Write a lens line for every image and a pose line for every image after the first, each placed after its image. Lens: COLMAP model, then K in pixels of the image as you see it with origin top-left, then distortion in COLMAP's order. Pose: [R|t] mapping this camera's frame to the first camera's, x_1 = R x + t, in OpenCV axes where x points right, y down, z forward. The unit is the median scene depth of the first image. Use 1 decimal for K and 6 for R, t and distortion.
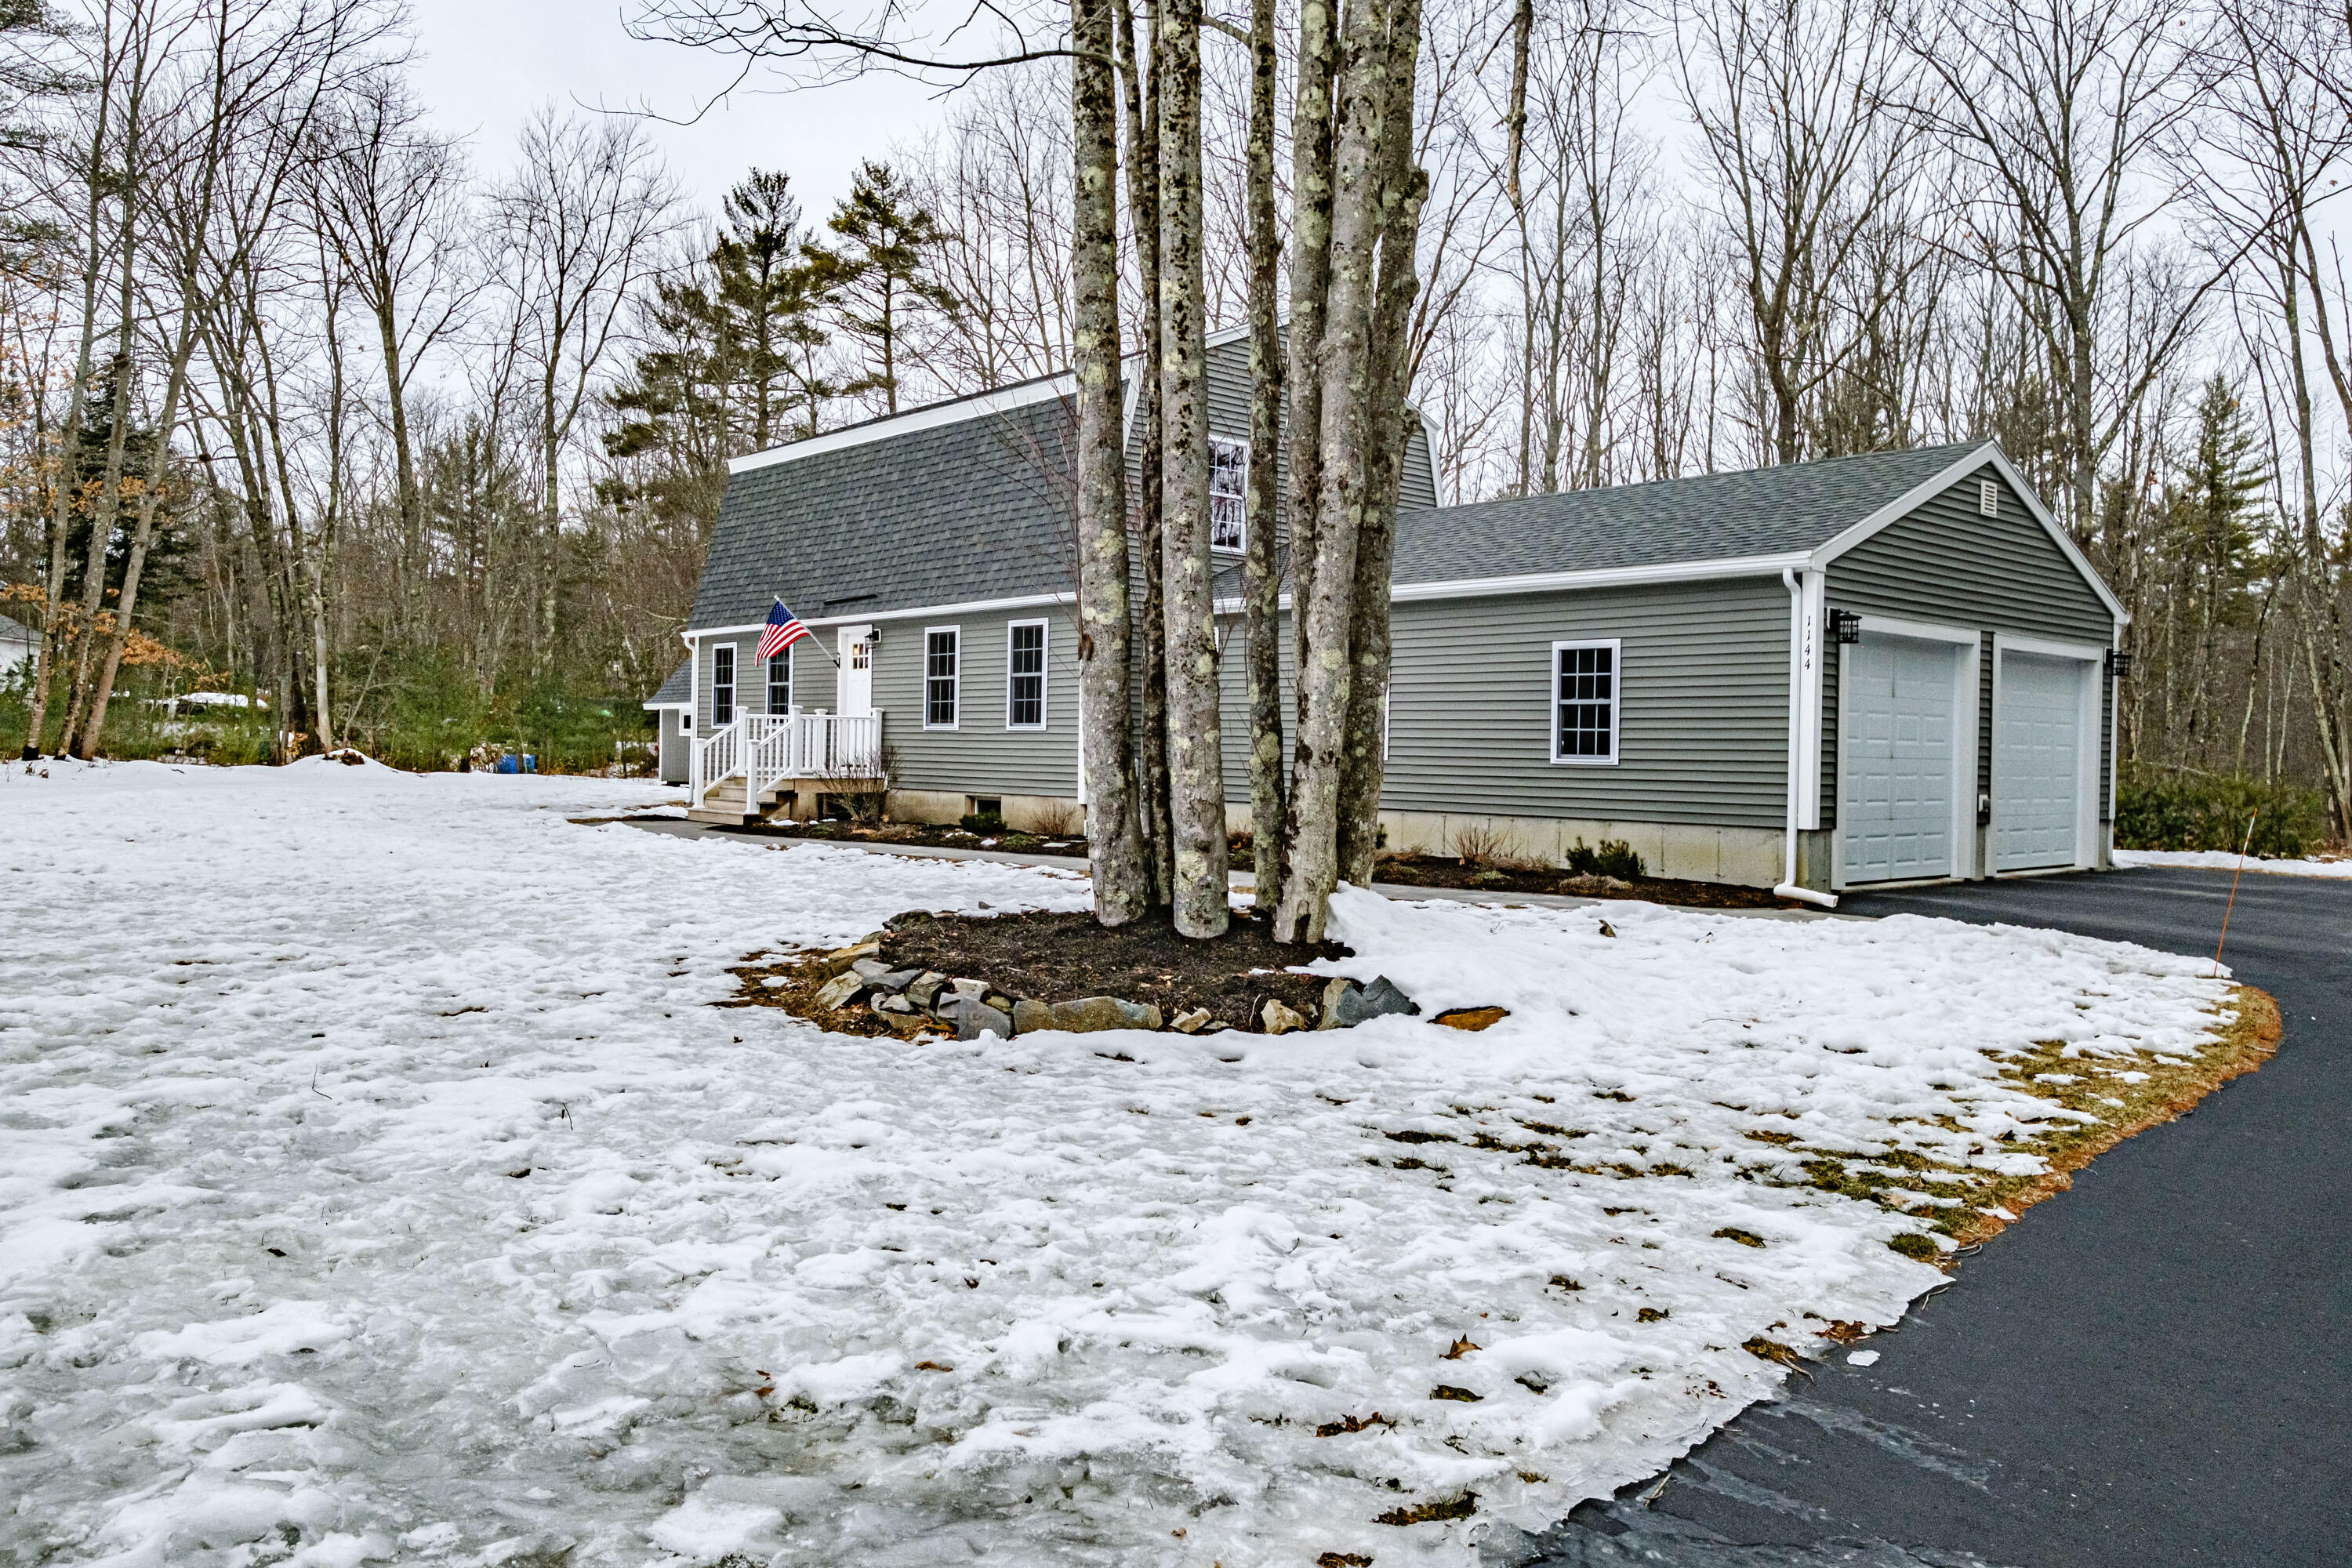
lens RADIAL K [[1685.0, 0, 1178.7], [0, 1685.0, 750.1], [0, 0, 1]] dist [0.005959, -0.001044]
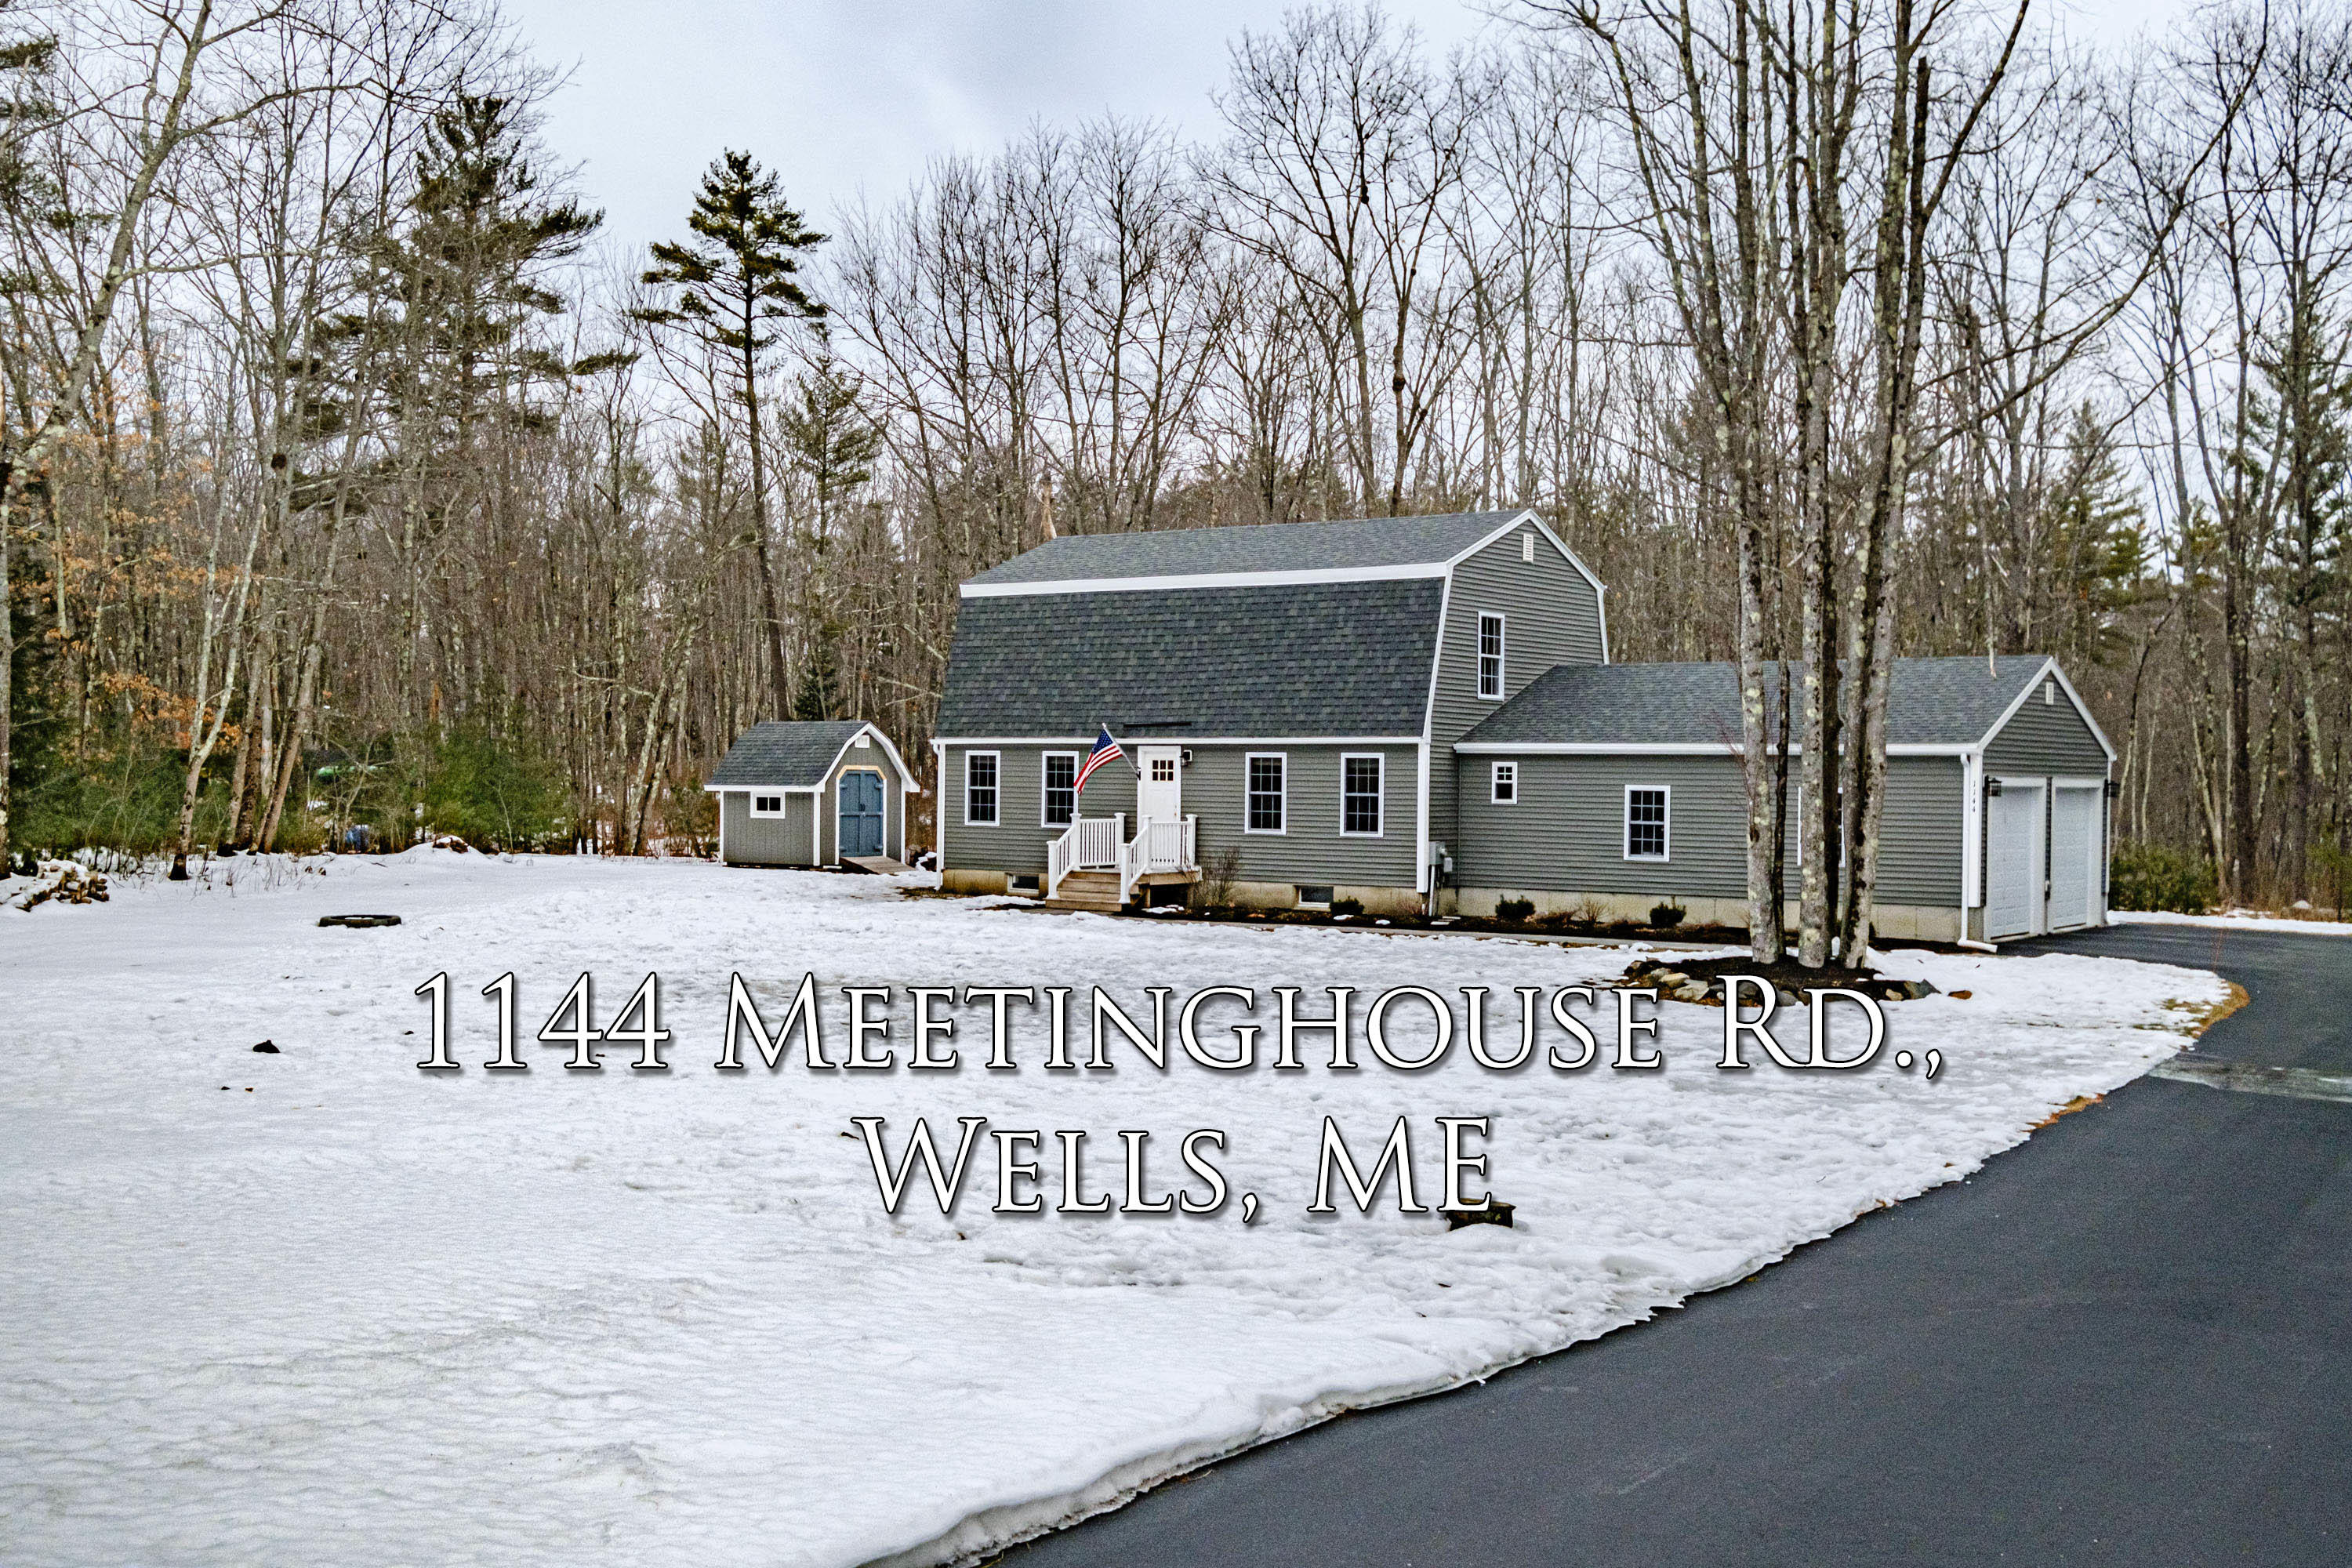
lens RADIAL K [[2413.1, 0, 1176.0], [0, 2413.1, 784.0], [0, 0, 1]] dist [0.002869, 0.009858]
pose [[0.977835, -0.007031, 0.209260, -0.592364], [0.005735, 0.999960, 0.006800, -0.062849], [-0.209300, -0.005449, 0.977836, -0.776351]]
